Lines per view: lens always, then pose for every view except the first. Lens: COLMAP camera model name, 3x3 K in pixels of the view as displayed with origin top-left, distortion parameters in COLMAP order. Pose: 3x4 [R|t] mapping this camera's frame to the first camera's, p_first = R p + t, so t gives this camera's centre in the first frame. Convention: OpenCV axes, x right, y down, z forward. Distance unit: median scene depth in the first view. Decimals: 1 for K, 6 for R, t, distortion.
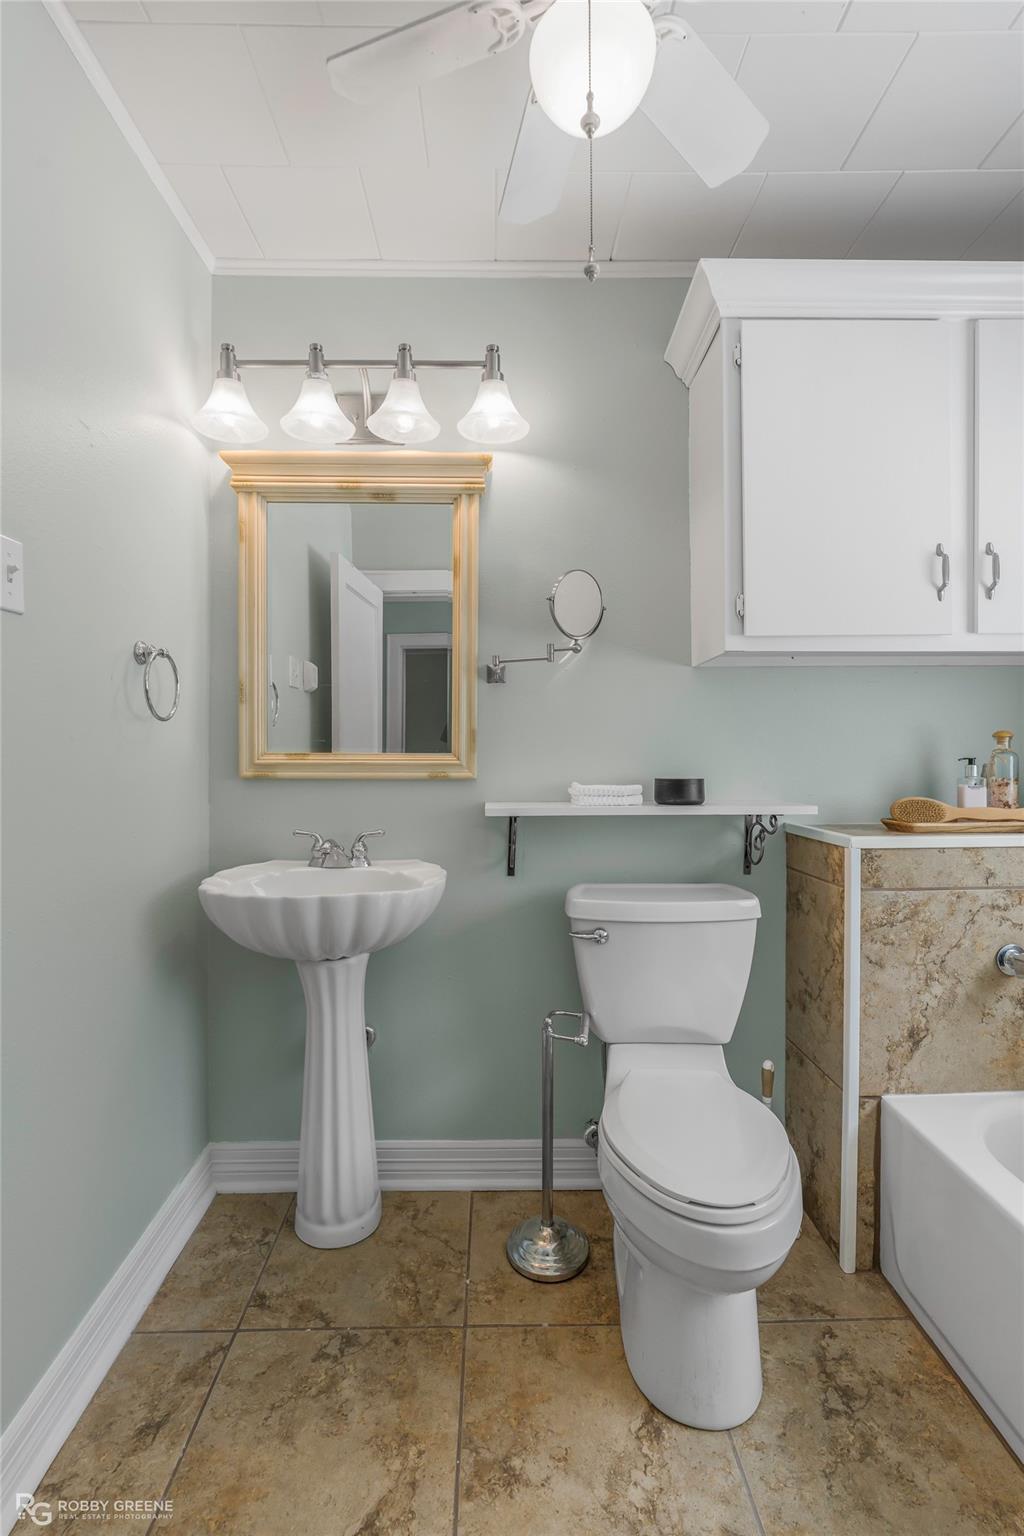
lens RADIAL K [[702.7, 0, 507.4], [0, 702.7, 754.0], [0, 0, 1]] dist [-0.002198, 0.001083]
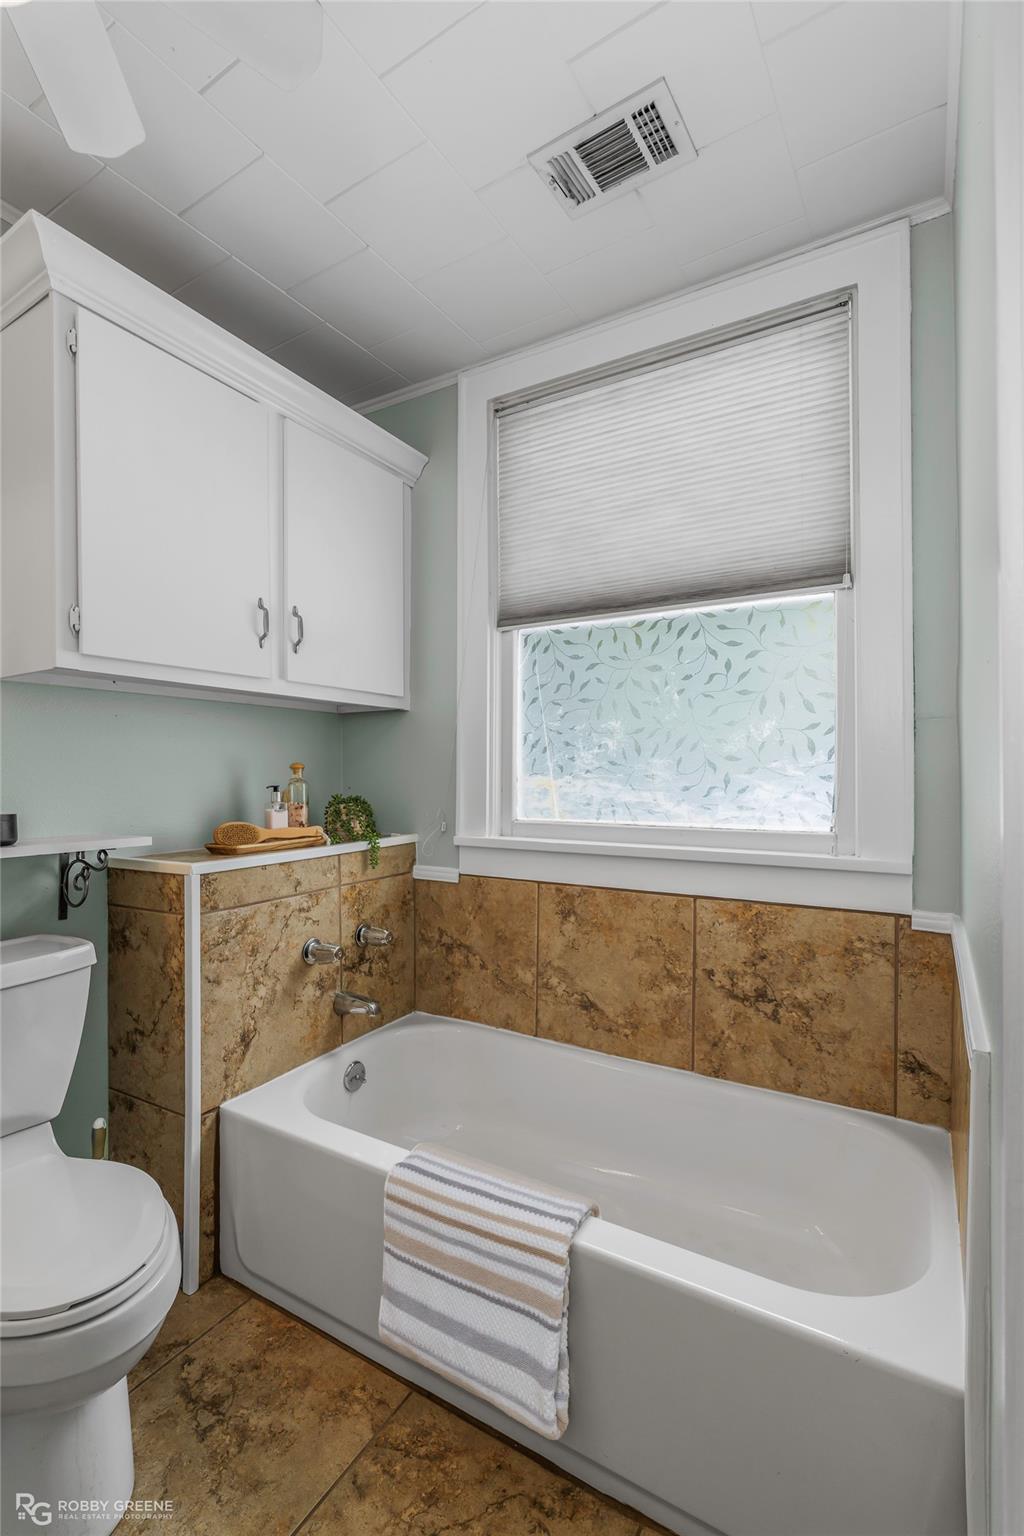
lens RADIAL K [[700.1, 0, 512.0], [0, 700.1, 768.0], [0, 0, 1]] dist [-0.003512, 0.000365]
pose [[0.528853, 0.011169, 0.848640, -0.132601], [0.006458, 0.999831, -0.017184, -0.001759], [-0.848689, 0.014568, 0.528692, 0.058439]]
